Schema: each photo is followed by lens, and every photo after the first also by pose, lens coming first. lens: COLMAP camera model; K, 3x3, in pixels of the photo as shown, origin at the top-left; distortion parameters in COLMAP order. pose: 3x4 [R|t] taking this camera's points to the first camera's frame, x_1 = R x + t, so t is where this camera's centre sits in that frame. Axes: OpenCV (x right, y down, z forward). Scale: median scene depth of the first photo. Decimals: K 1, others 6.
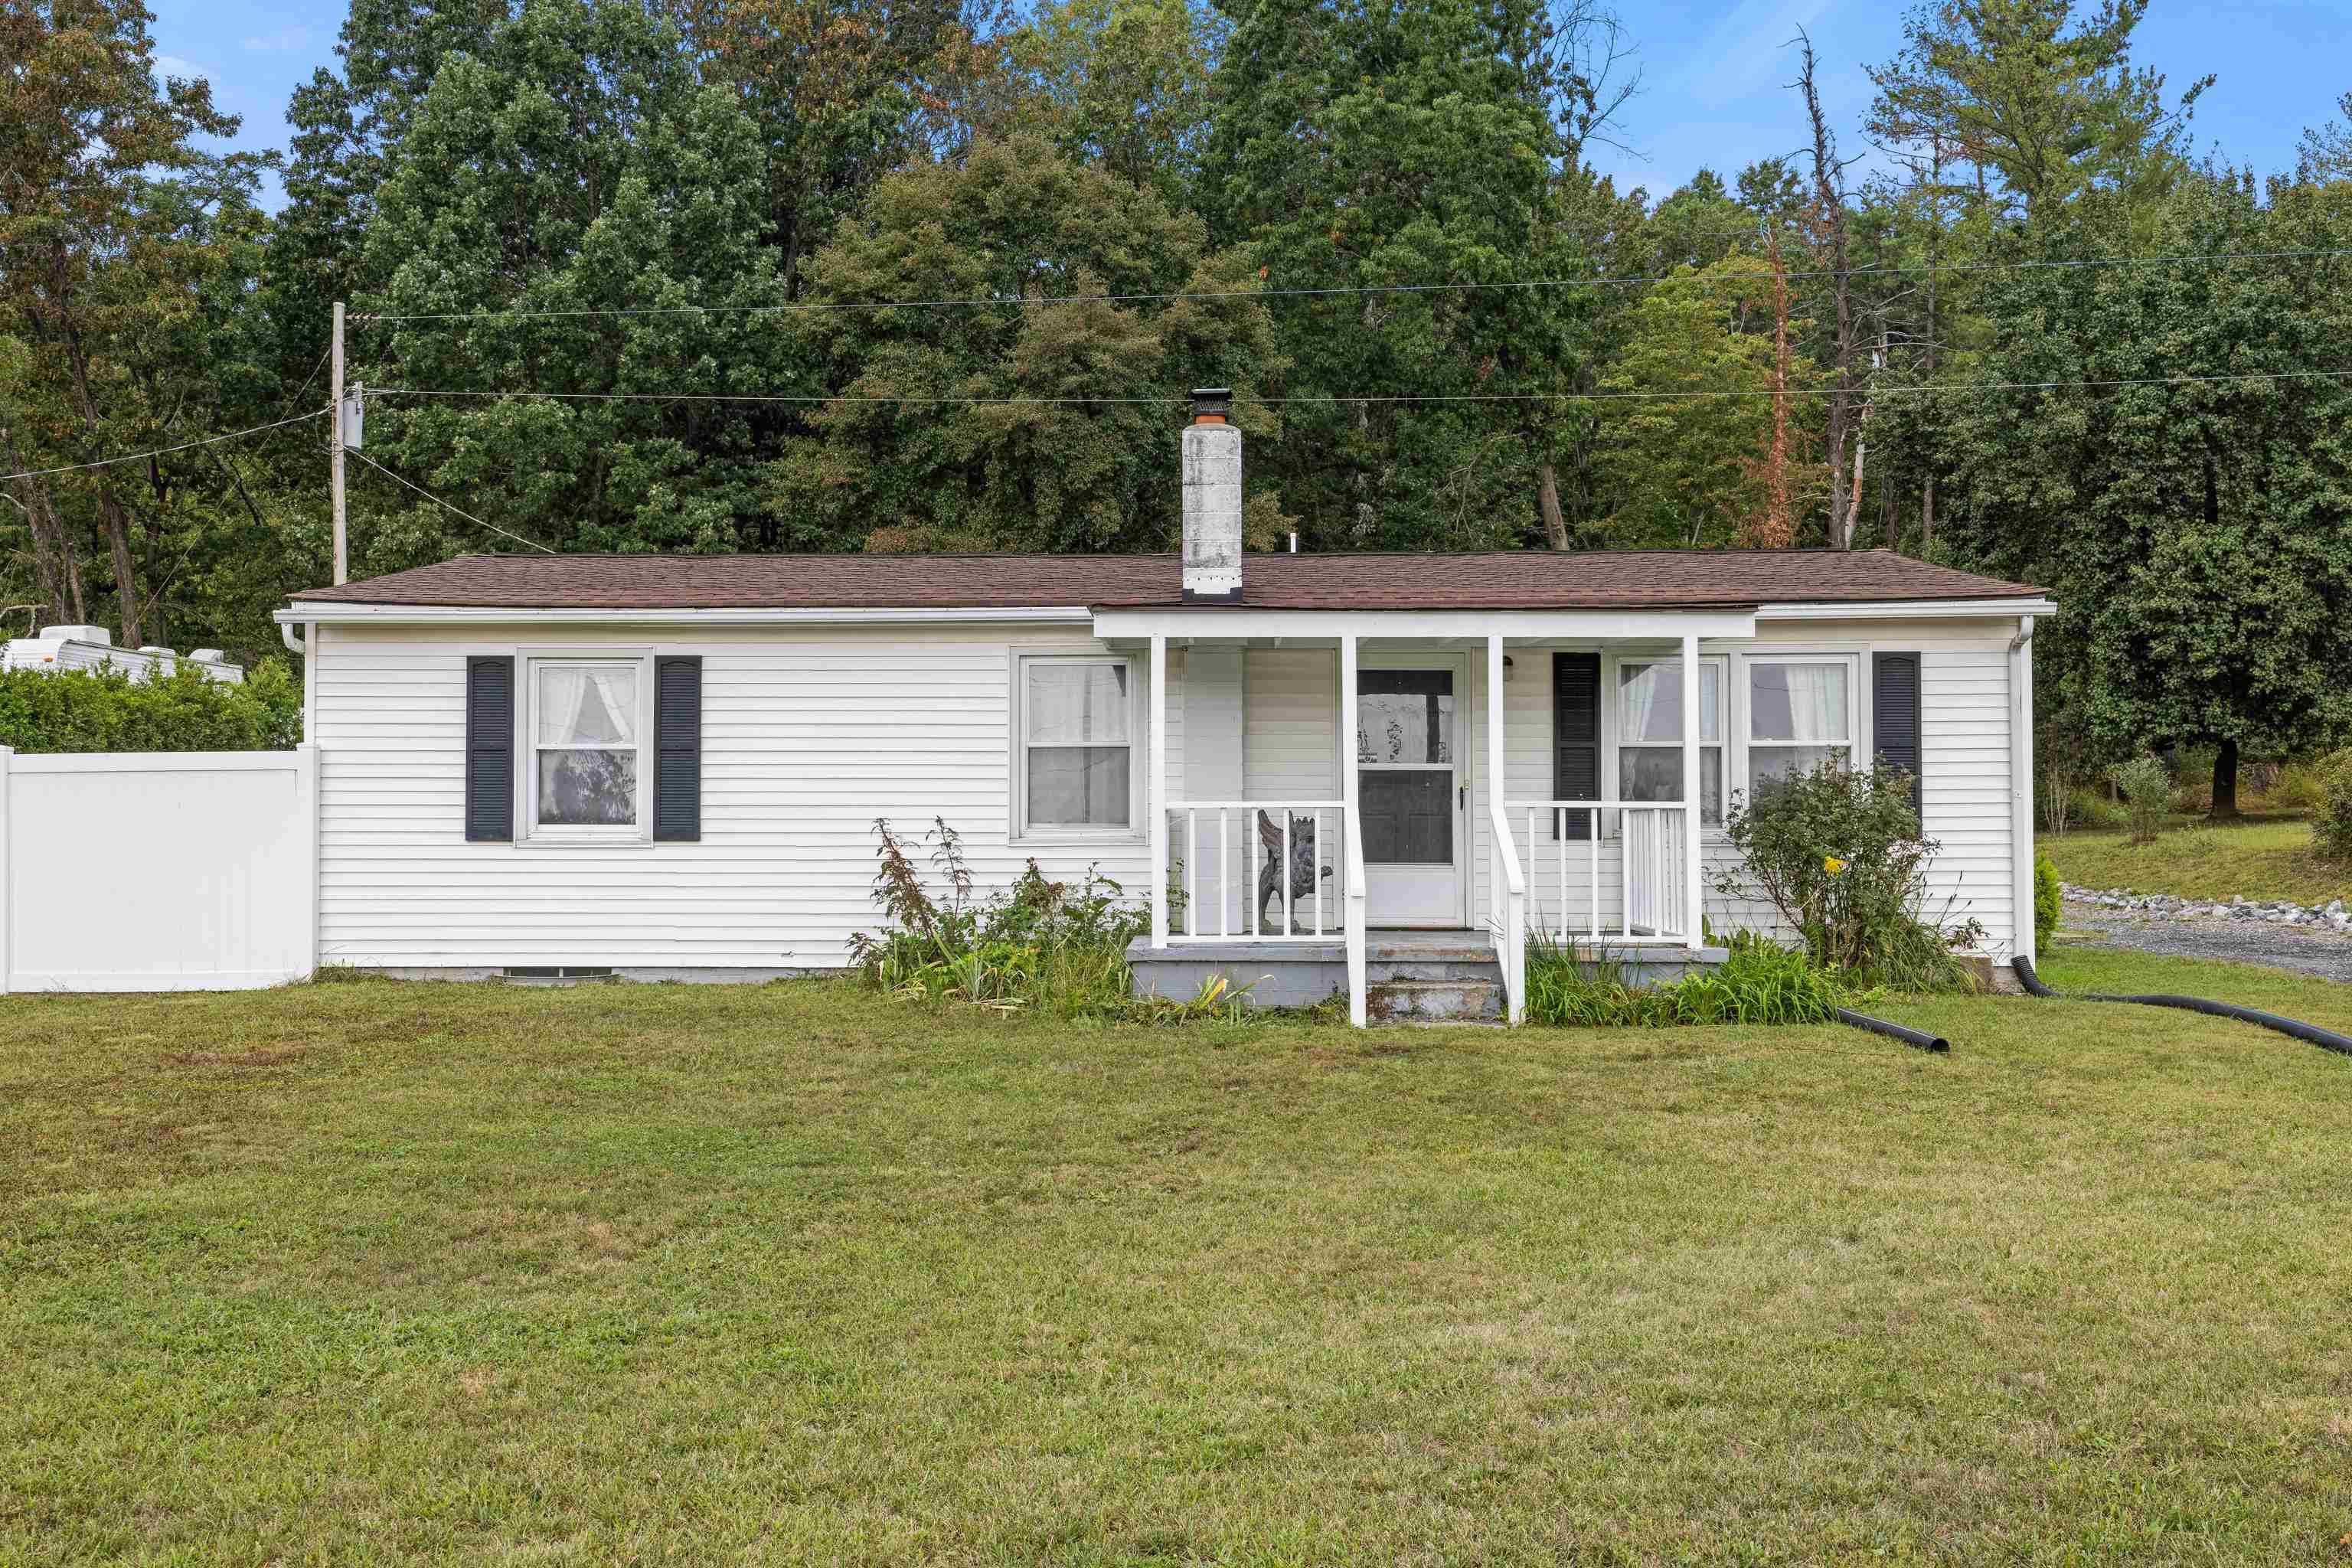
lens RADIAL K [[2323.2, 0, 1174.0], [0, 2323.2, 806.8], [0, 0, 1]] dist [-0.003049, 0.000000]
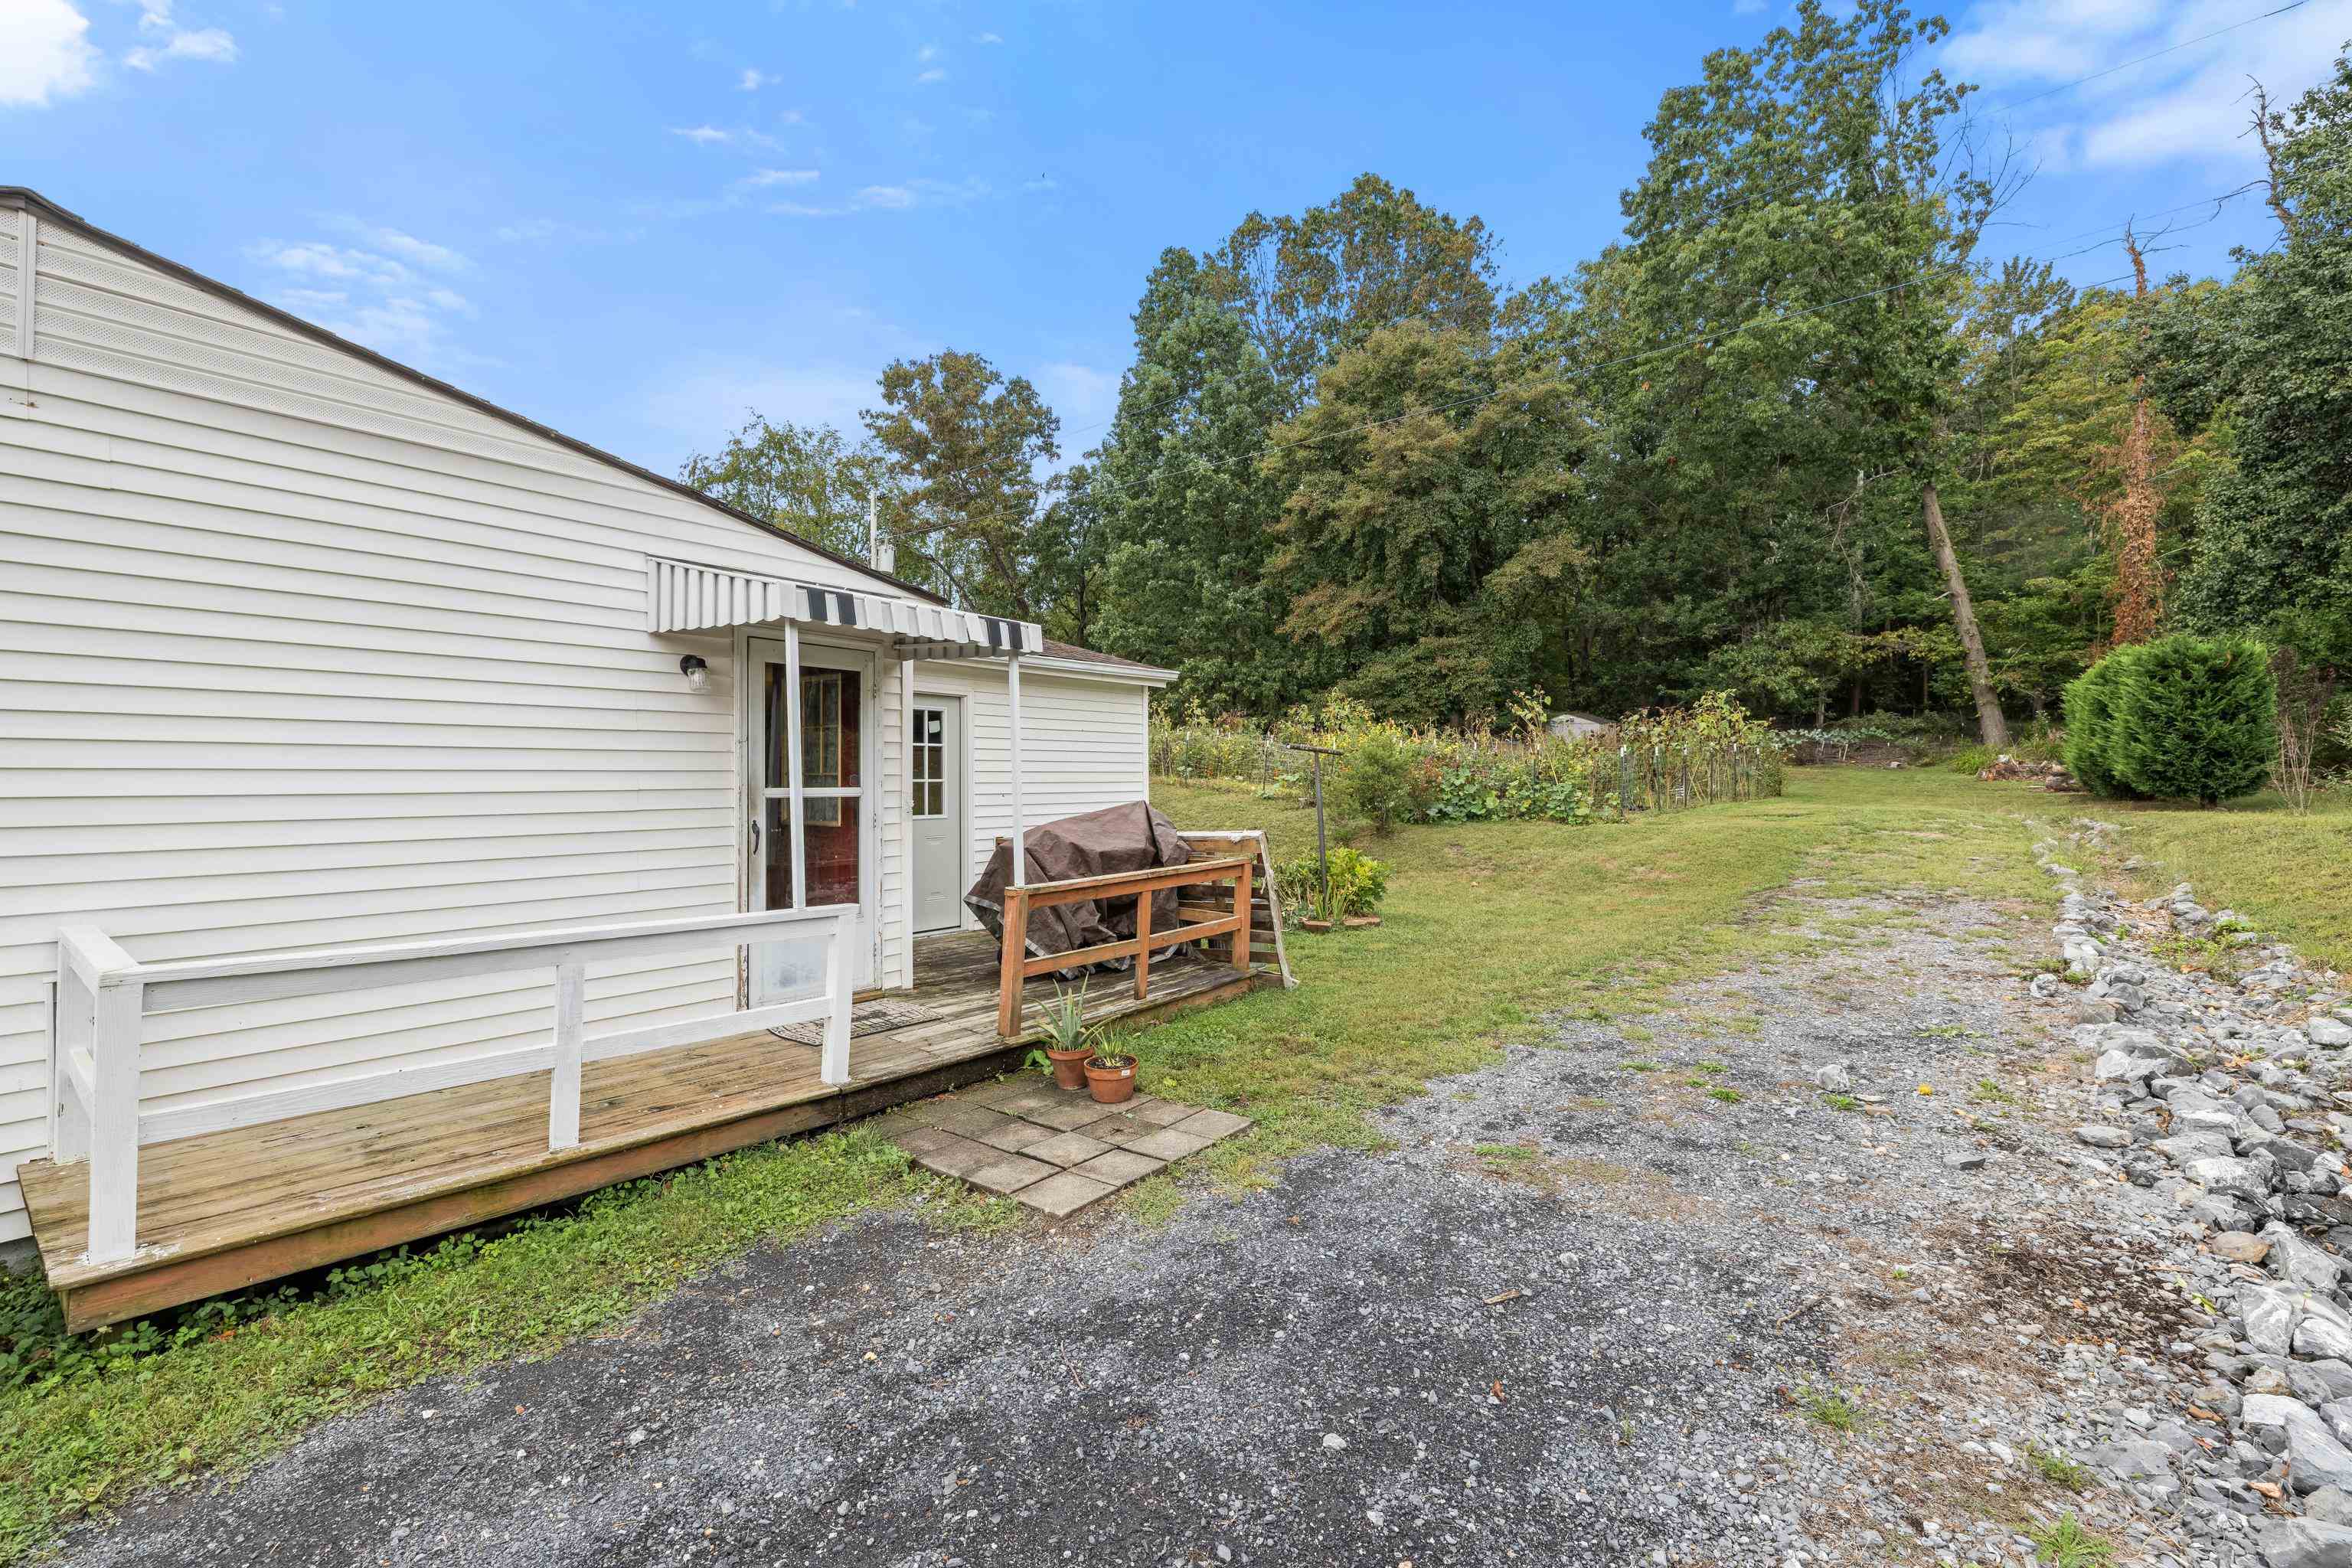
lens RADIAL K [[1005.8, 0, 1169.5], [0, 1005.8, 777.7], [0, 0, 1]] dist [0.002911, -0.000487]
pose [[0.792110, 0.000519, -0.610378, 0.666659], [0.013615, 0.999736, 0.018518, -0.018992], [0.610227, -0.022979, 0.791893, 1.186293]]
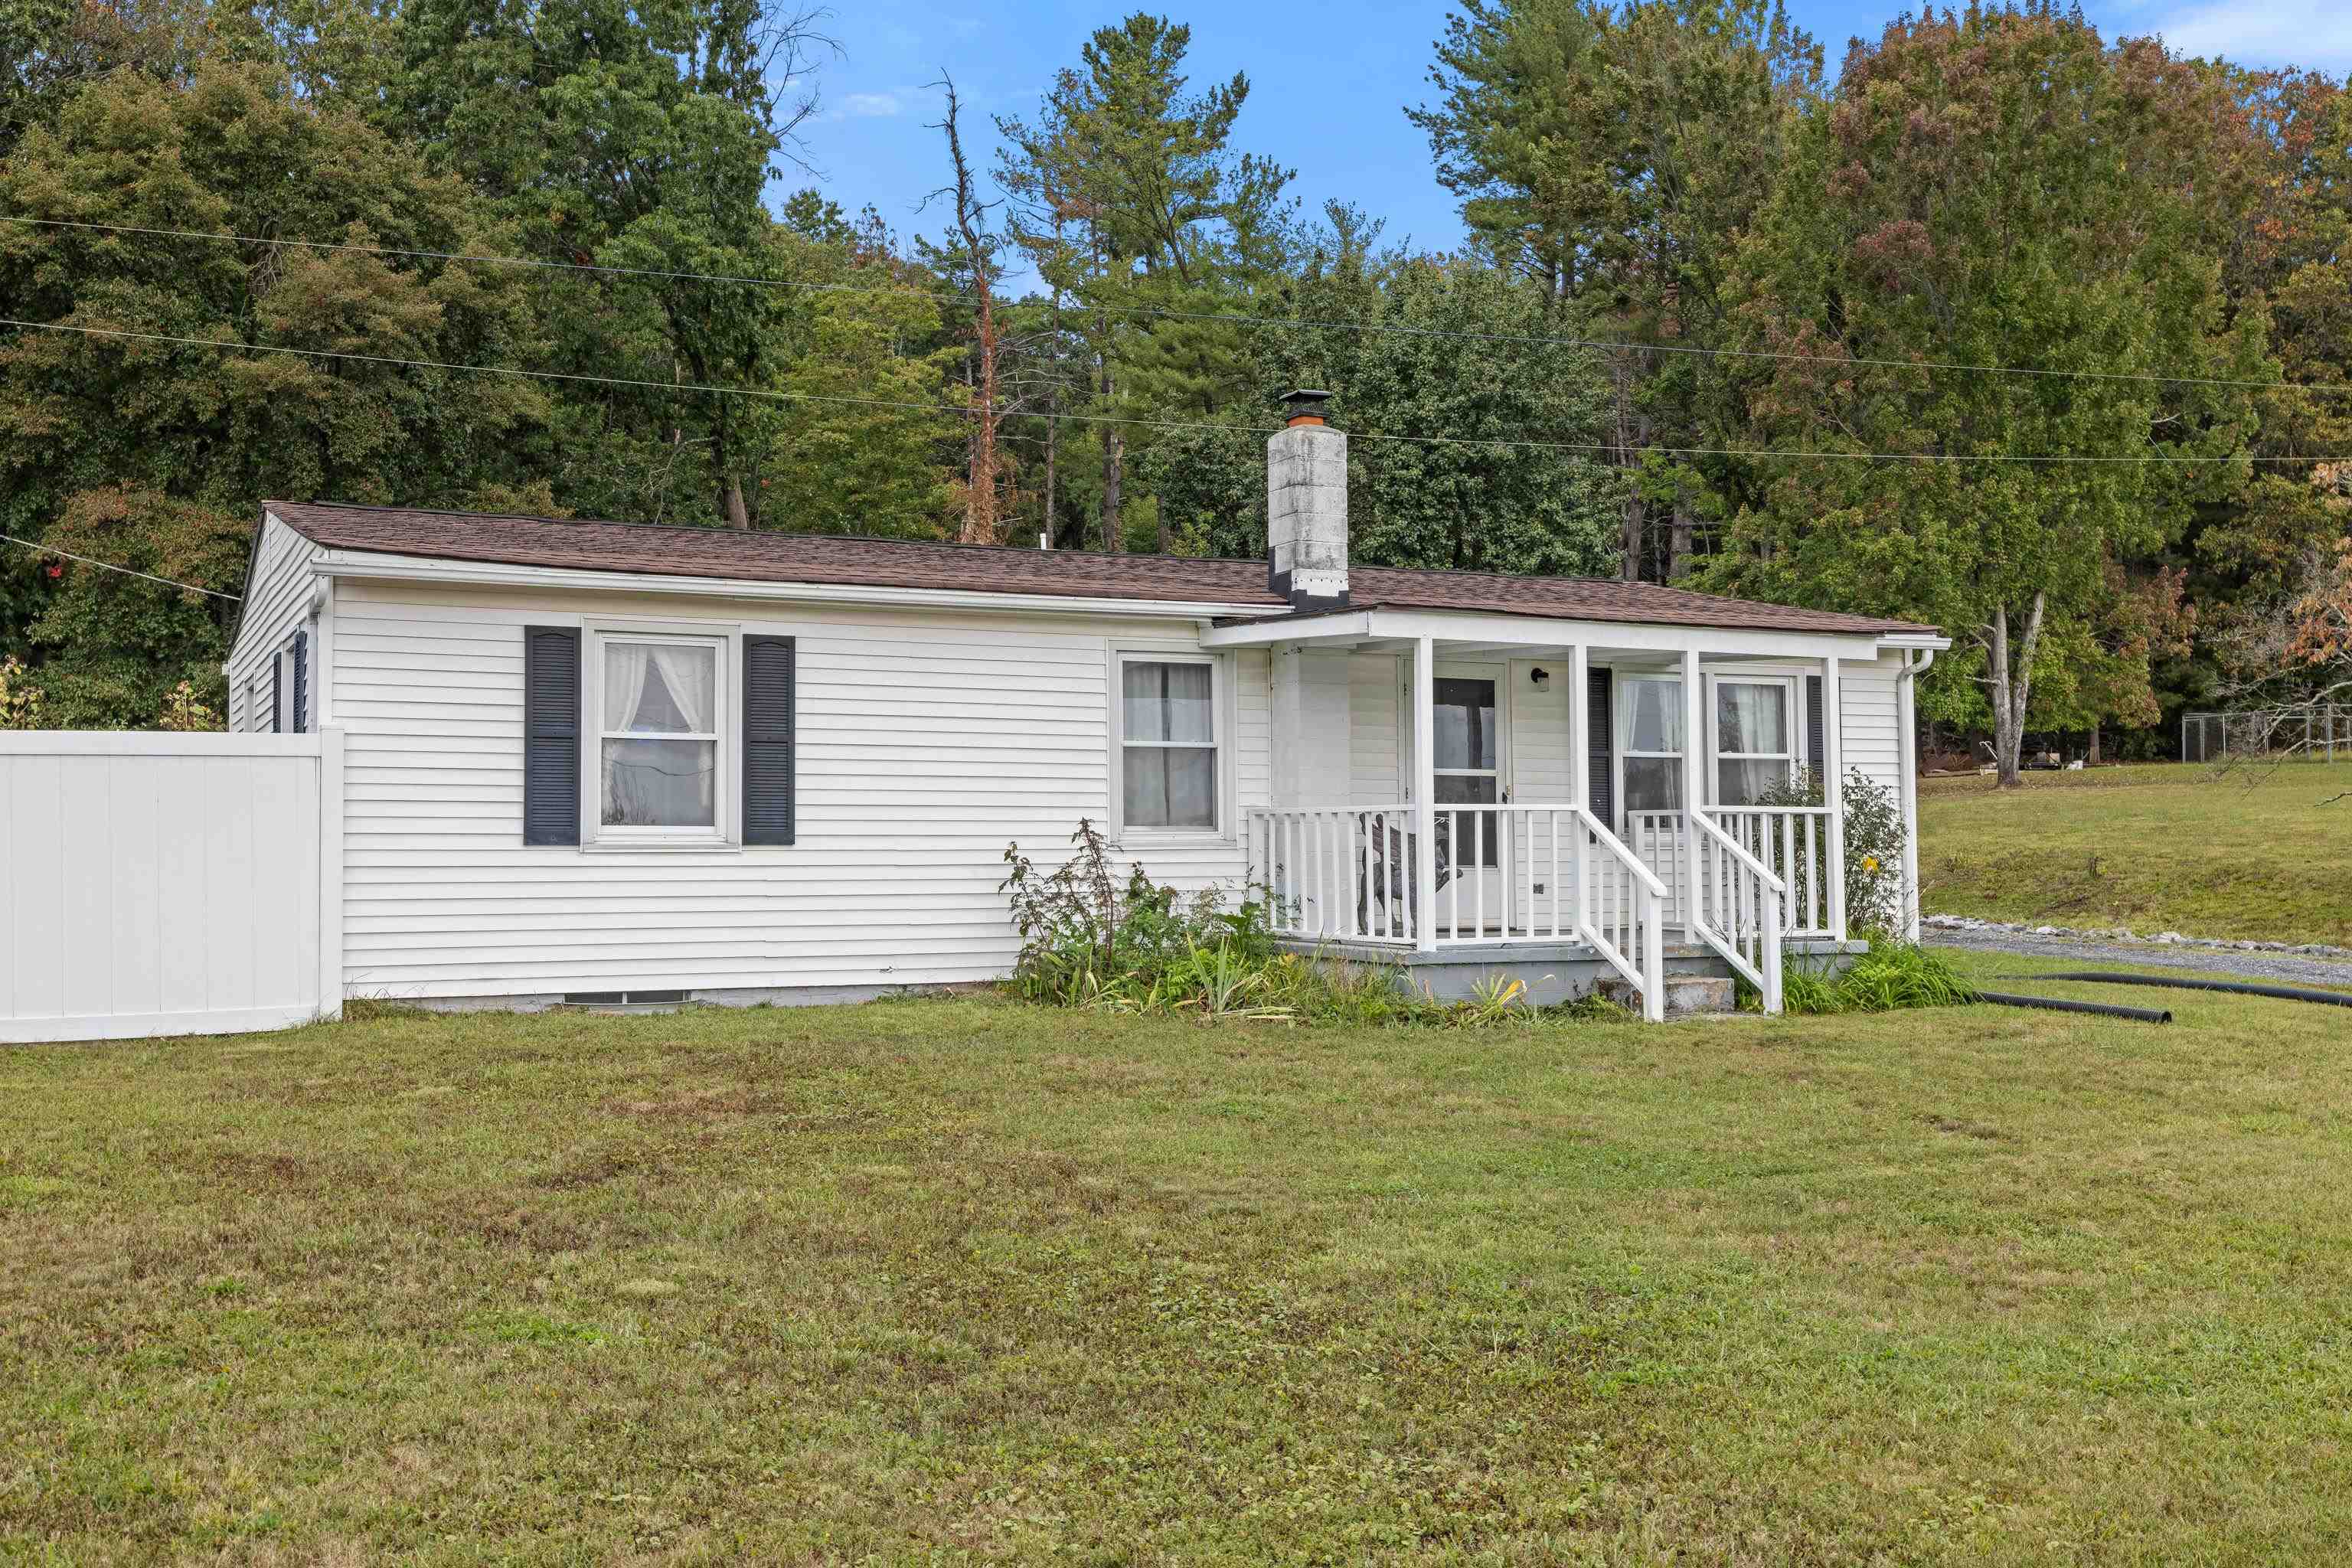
lens RADIAL K [[2291.2, 0, 1188.9], [0, 2291.2, 800.2], [0, 0, 1]] dist [-0.006844, 0.000000]
pose [[0.887369, 0.008541, 0.460980, -0.472175], [-0.005446, 0.999953, -0.008043, 0.003963], [-0.461027, 0.004627, 0.887374, 0.150943]]
